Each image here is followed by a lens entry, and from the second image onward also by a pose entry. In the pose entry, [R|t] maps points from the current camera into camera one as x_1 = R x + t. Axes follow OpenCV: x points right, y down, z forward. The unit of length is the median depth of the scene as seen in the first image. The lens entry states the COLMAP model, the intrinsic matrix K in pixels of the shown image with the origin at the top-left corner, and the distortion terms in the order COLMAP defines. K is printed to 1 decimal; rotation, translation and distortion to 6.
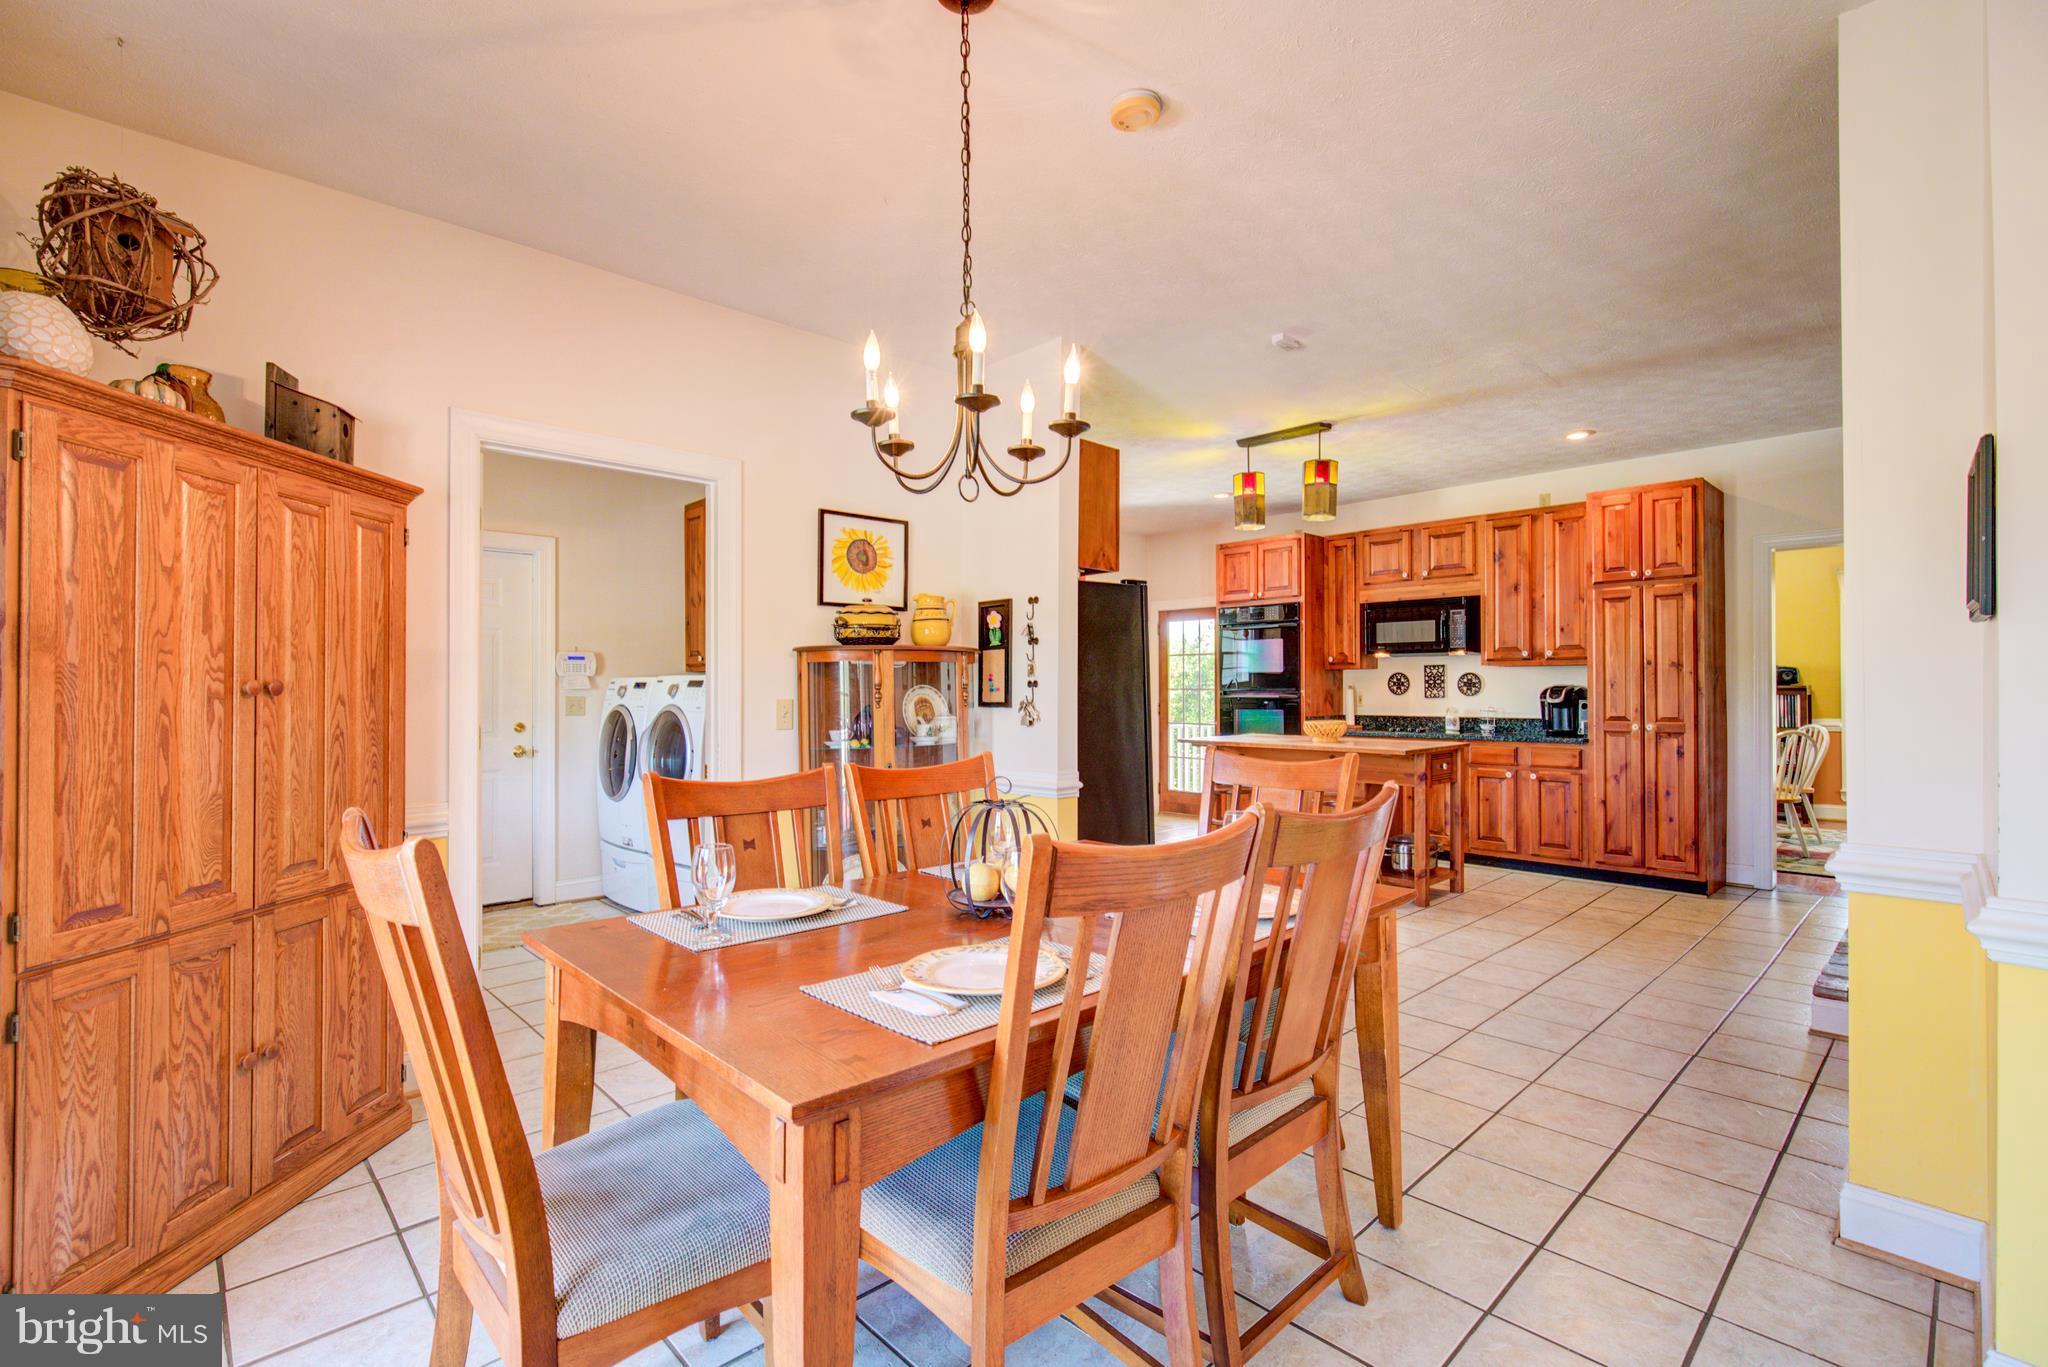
lens RADIAL K [[996.3, 0, 1024.0], [0, 996.3, 683.5], [0, 0, 1]] dist [-0.002854, -0.000554]
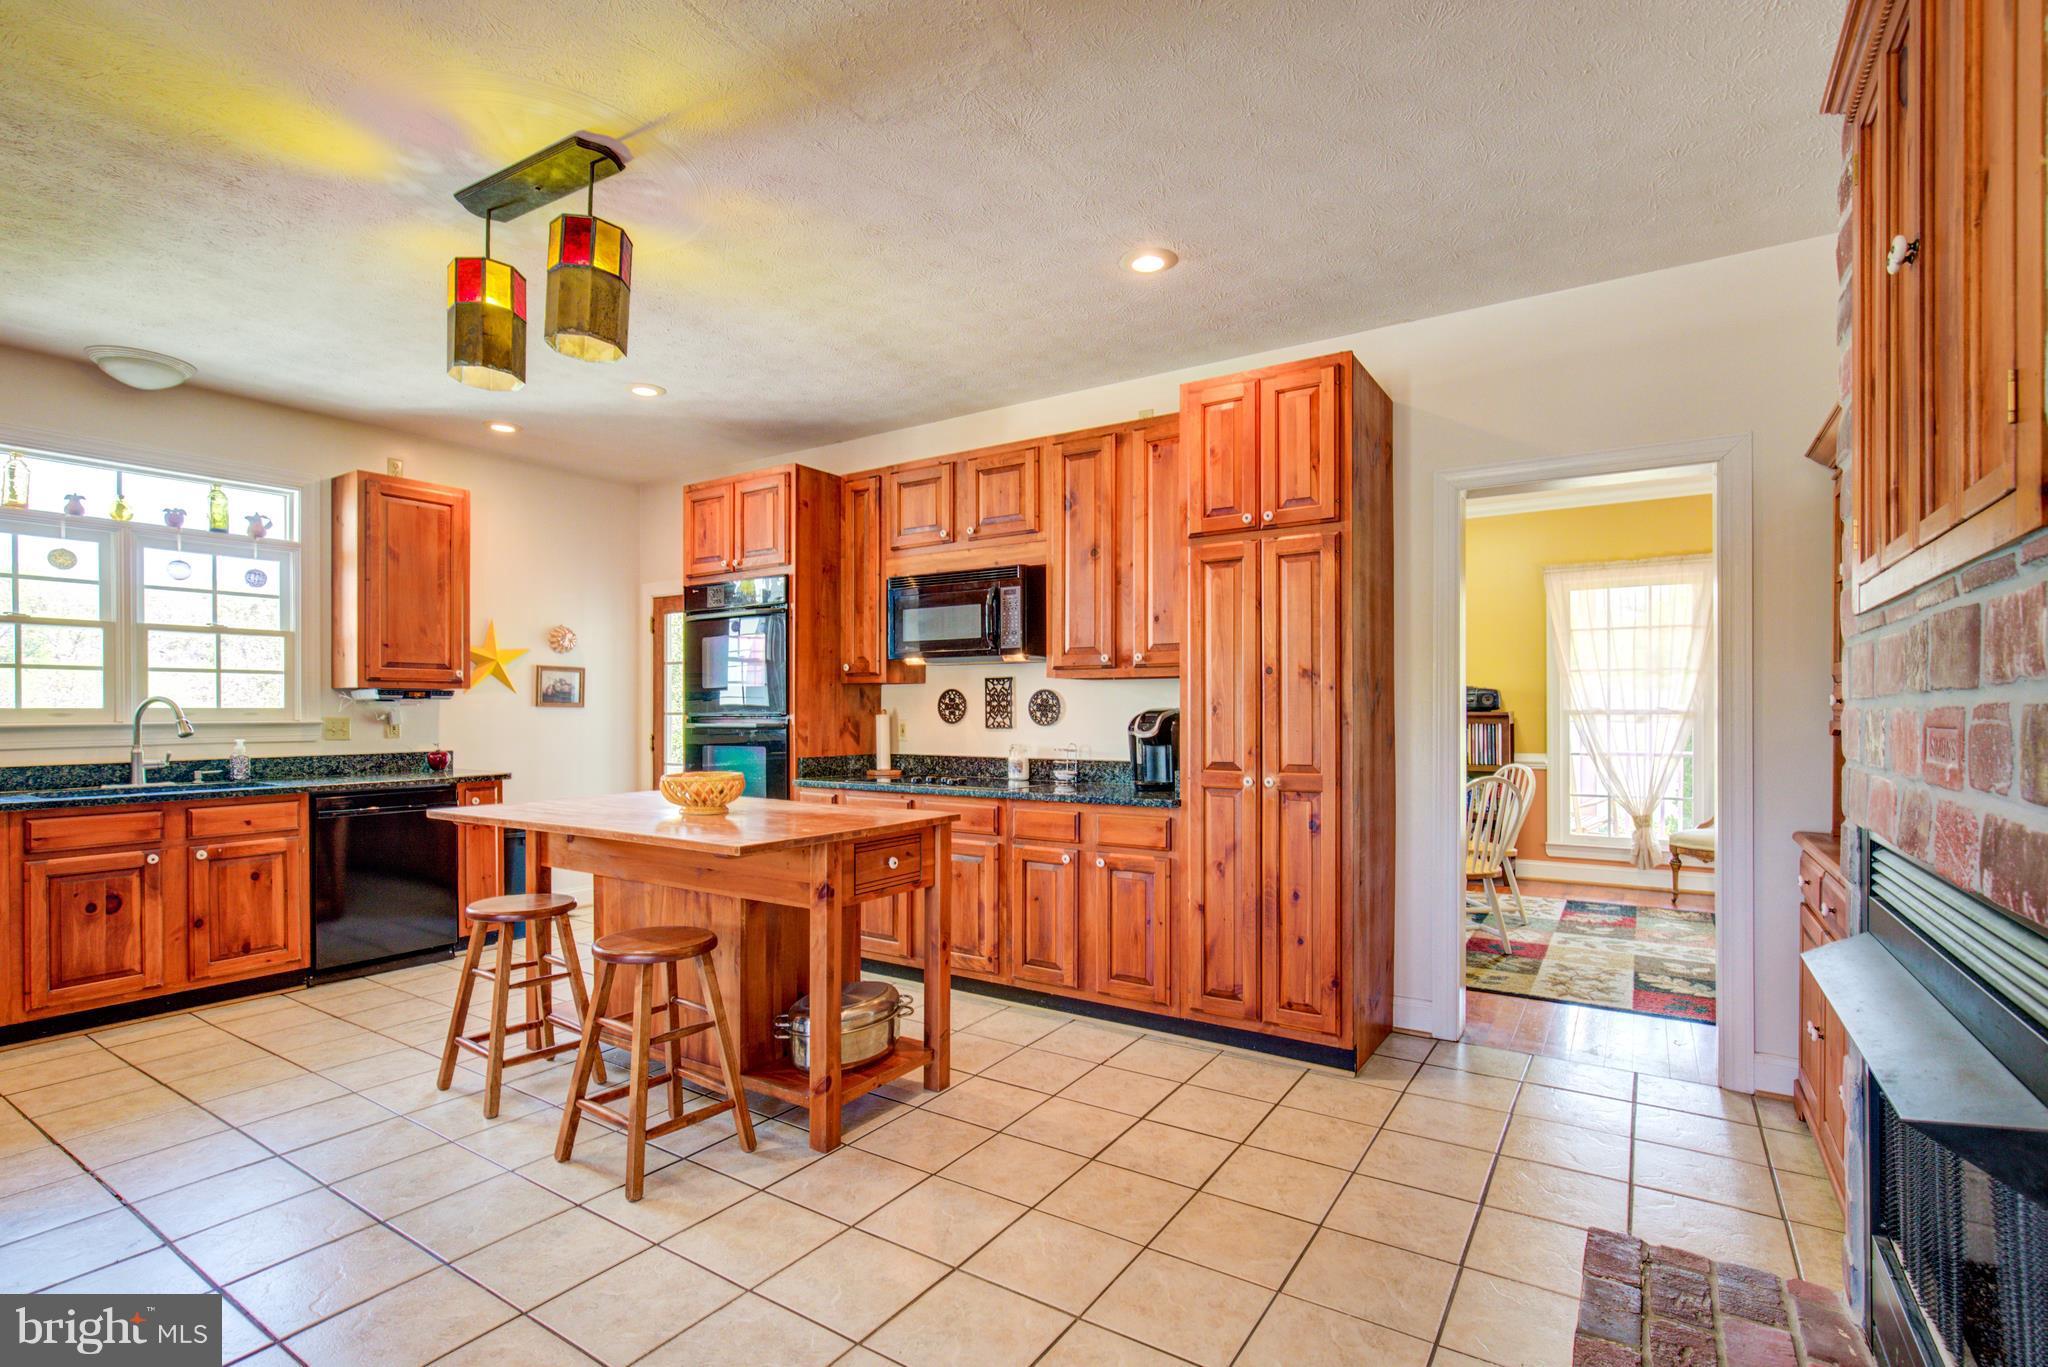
lens RADIAL K [[953.0, 0, 1015.3], [0, 953.0, 709.9], [0, 0, 1]] dist [-0.000952, -0.000092]
pose [[0.982114, 0.003935, 0.188244, 0.347517], [-0.004129, 0.999991, 0.000638, 0.002215], [-0.188240, -0.001404, 0.982122, 0.442164]]
